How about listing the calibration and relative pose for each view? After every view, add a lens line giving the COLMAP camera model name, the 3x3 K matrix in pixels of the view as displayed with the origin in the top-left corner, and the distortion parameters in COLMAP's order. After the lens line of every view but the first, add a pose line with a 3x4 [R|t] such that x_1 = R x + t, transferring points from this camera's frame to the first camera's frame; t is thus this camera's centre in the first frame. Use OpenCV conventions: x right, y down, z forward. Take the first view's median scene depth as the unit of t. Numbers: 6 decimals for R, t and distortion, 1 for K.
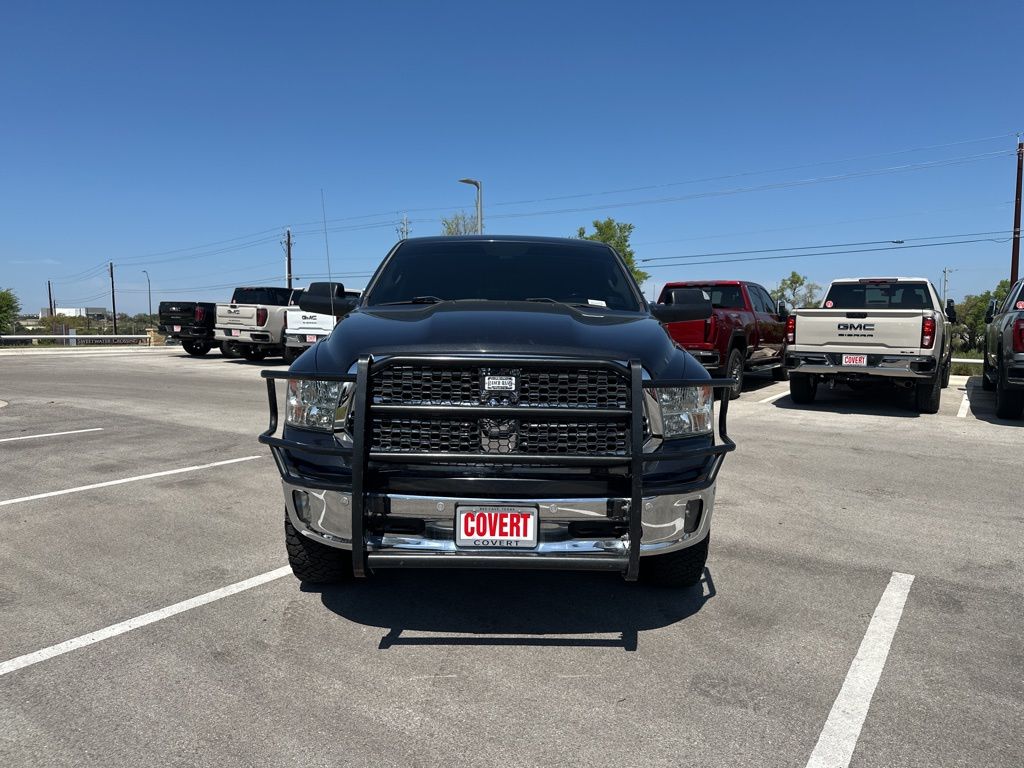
lens RADIAL K [[712.9, 0, 517.4], [0, 712.9, 382.8], [0, 0, 1]] dist [0.086686, -0.124634]
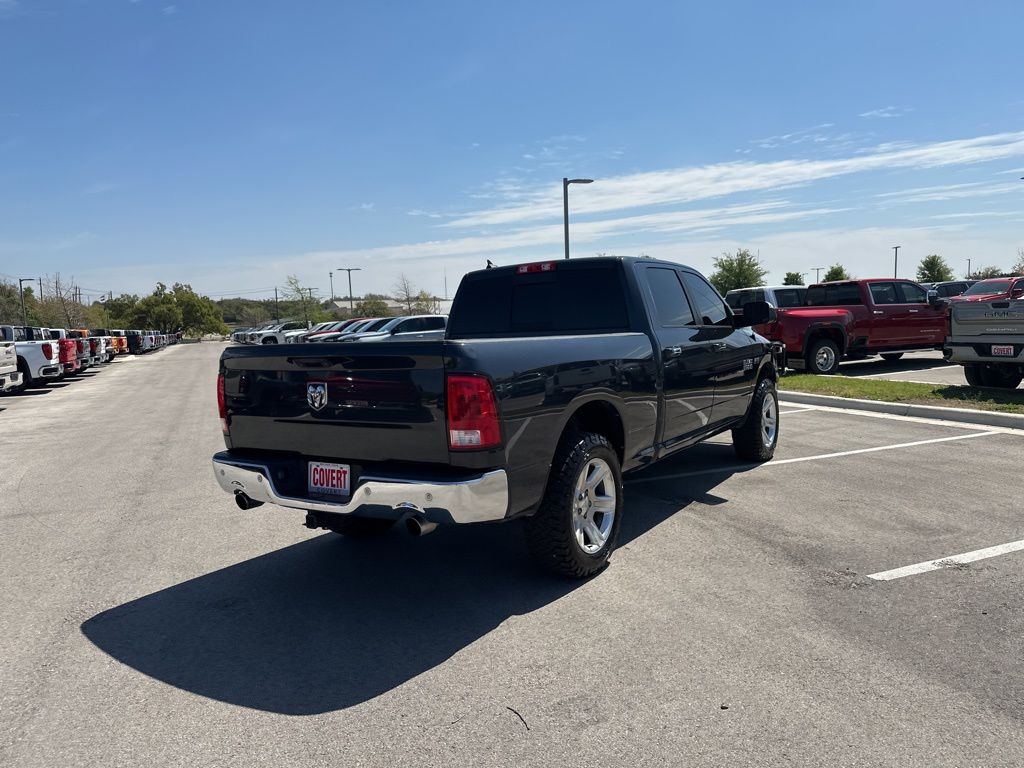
lens RADIAL K [[719.4, 0, 506.3], [0, 719.4, 386.6], [0, 0, 1]] dist [0.060758, -0.084596]
pose [[-0.823577, -0.028654, 0.566480, -0.534830], [0.080879, 0.982585, 0.167289, -0.201248], [-0.561408, 0.183592, -0.806917, 1.959947]]
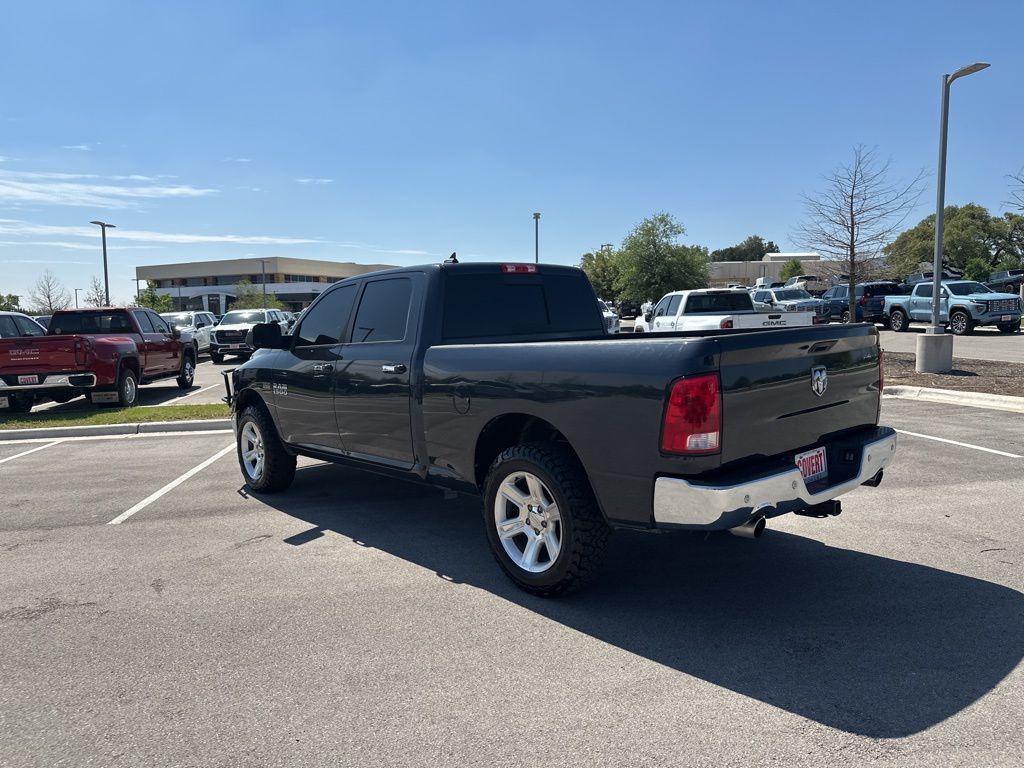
lens RADIAL K [[719.4, 0, 506.3], [0, 719.4, 386.6], [0, 0, 1]] dist [0.060758, -0.084596]
pose [[-0.760444, 0.073438, -0.645238, 0.603334], [-0.030238, 0.988503, 0.148144, -0.179497], [0.648699, 0.132166, -0.749481, 1.832290]]
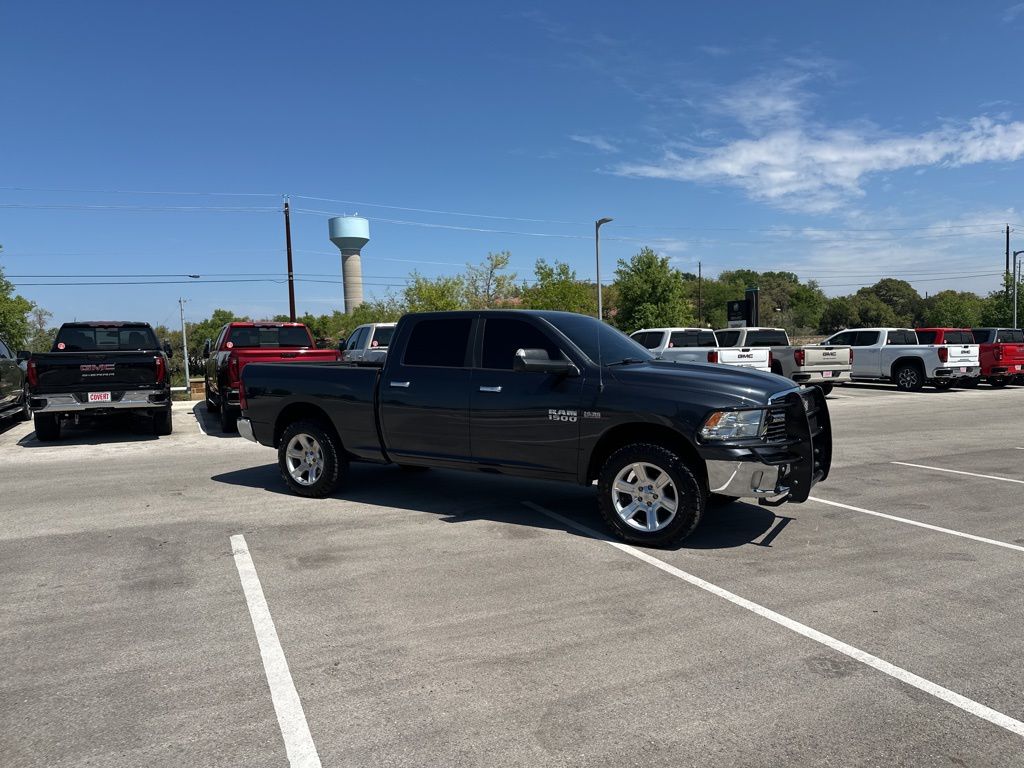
lens RADIAL K [[716.9, 0, 512.0], [0, 716.9, 384.0], [0, 0, 1]] dist [0.089927, -0.131699]
pose [[0.518278, -0.060540, 0.853067, -1.125197], [0.093574, 0.995517, 0.013798, -0.071895], [-0.850077, 0.072674, 0.521620, 0.303987]]
